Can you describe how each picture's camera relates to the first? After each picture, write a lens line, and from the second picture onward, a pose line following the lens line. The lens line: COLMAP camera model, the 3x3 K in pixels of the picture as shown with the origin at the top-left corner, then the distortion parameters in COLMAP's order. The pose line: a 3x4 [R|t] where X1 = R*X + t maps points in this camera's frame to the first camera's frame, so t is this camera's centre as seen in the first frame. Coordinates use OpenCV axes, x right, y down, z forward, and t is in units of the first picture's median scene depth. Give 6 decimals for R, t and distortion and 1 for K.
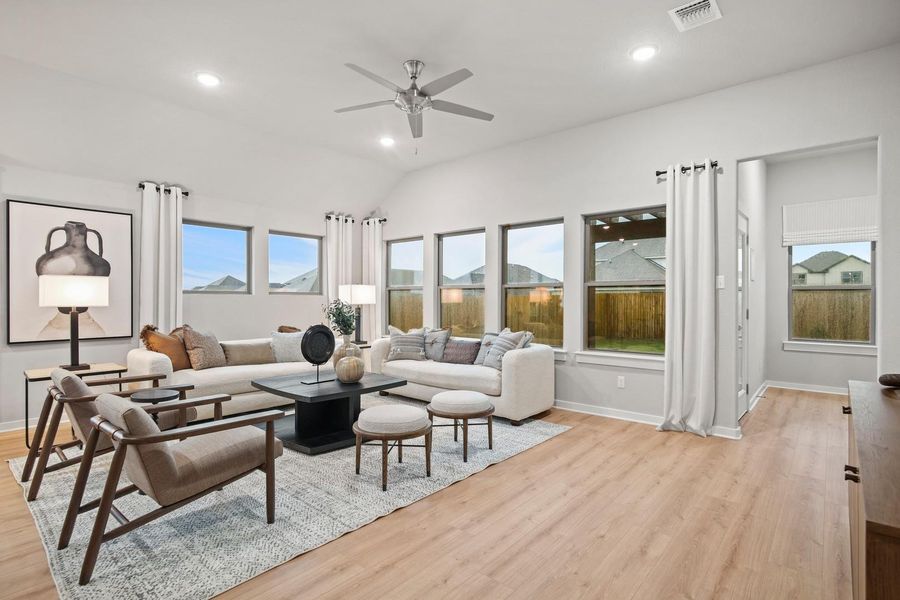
lens RADIAL K [[449.7, 0, 452.6], [0, 449.7, 300.3], [0, 0, 1]] dist [0.001010, -0.000141]
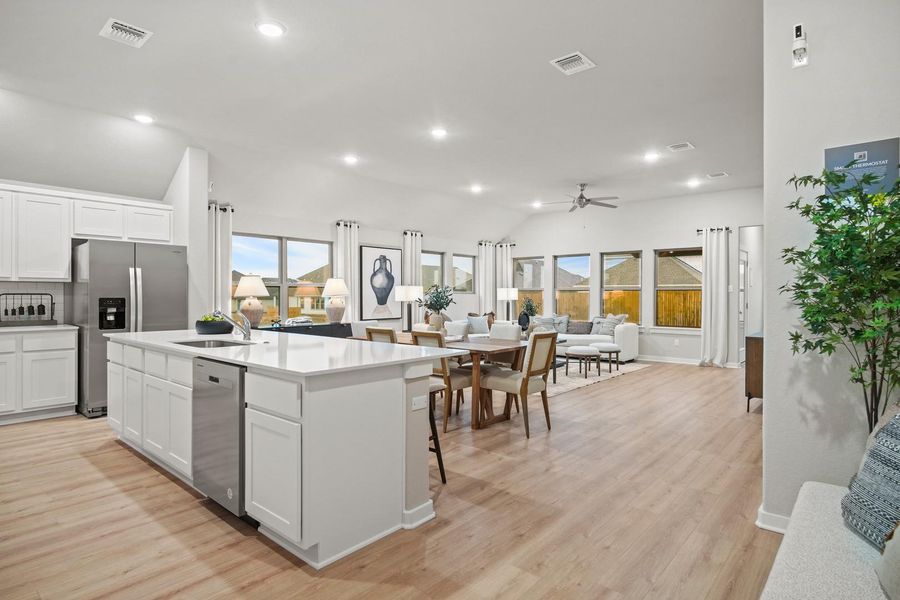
lens RADIAL K [[491.8, 0, 446.1], [0, 491.8, 298.9], [0, 0, 1]] dist [-0.007966, 0.003469]
pose [[0.999985, -0.000151, 0.005470, -0.600089], [0.000107, 0.999967, 0.008066, -0.011876], [-0.005471, -0.008066, 0.999953, -1.036817]]
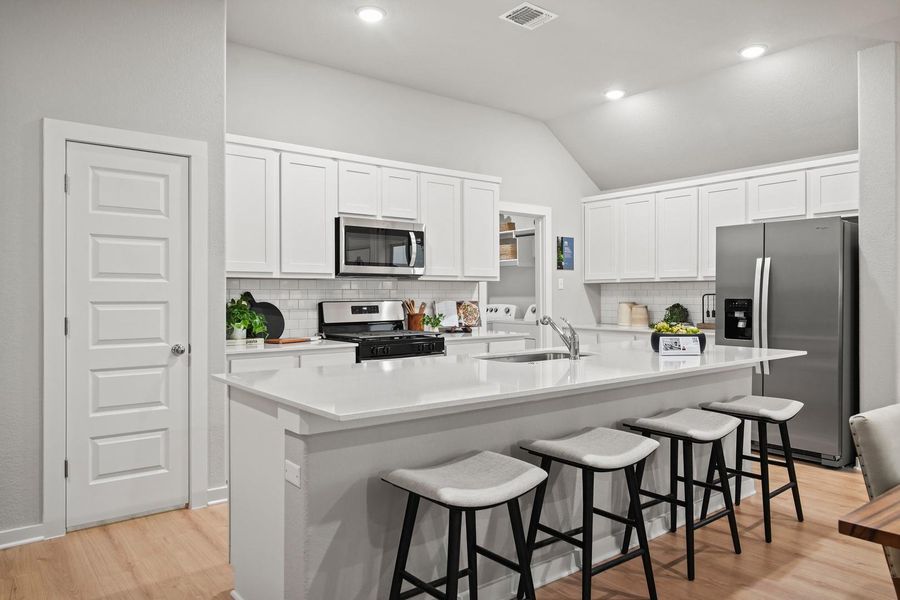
lens RADIAL K [[622.4, 0, 440.7], [0, 622.4, 299.5], [0, 0, 1]] dist [0.013615, -0.000782]
pose [[-0.209753, 0.002137, -0.977752, -0.154940], [0.000837, 0.999998, 0.002006, -0.006527], [0.977754, -0.000397, -0.209754, -0.195591]]
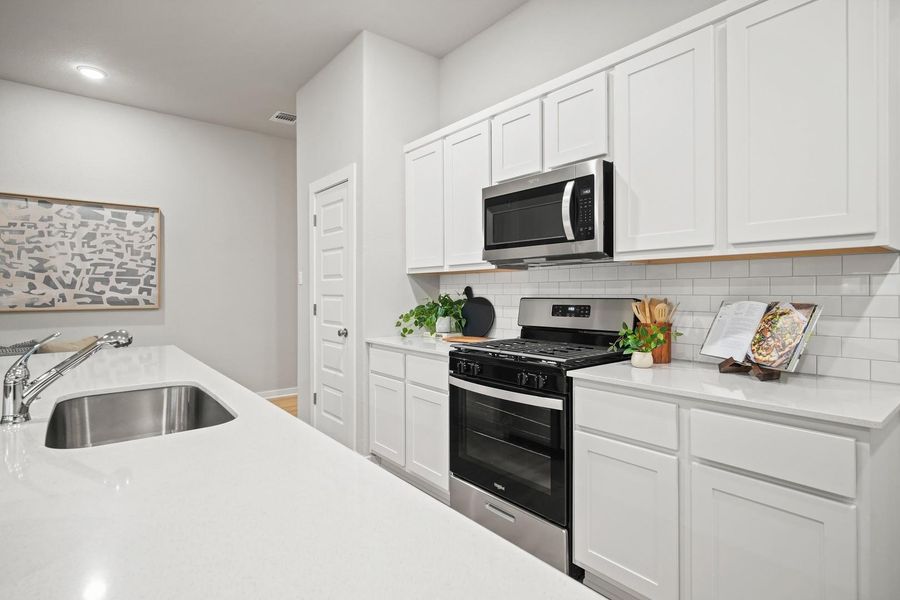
lens RADIAL K [[449.7, 0, 449.0], [0, 449.7, 293.3], [0, 0, 1]] dist [0.001010, -0.000141]
pose [[-0.985952, -0.006205, 0.166911, -1.222303], [-0.006005, 0.999981, 0.001705, -0.007343], [-0.166918, 0.000678, -0.985970, 0.016579]]
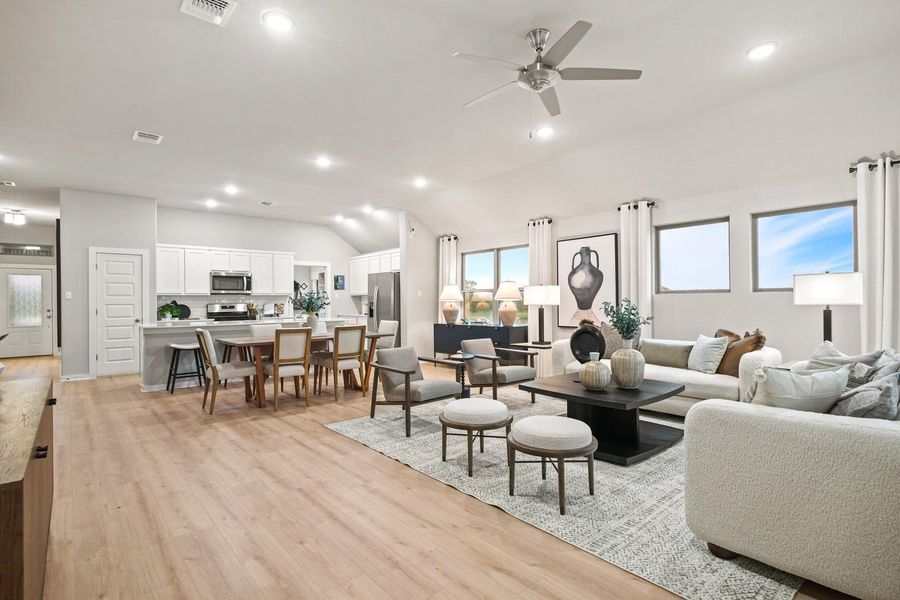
lens RADIAL K [[449.7, 0, 448.0], [0, 449.7, 301.9], [0, 0, 1]] dist [0.001010, -0.000141]
pose [[-0.161374, -0.002012, -0.986891, 0.683307], [0.008190, 0.999961, -0.003377, 0.005187], [0.986859, -0.008627, -0.161351, 0.810194]]
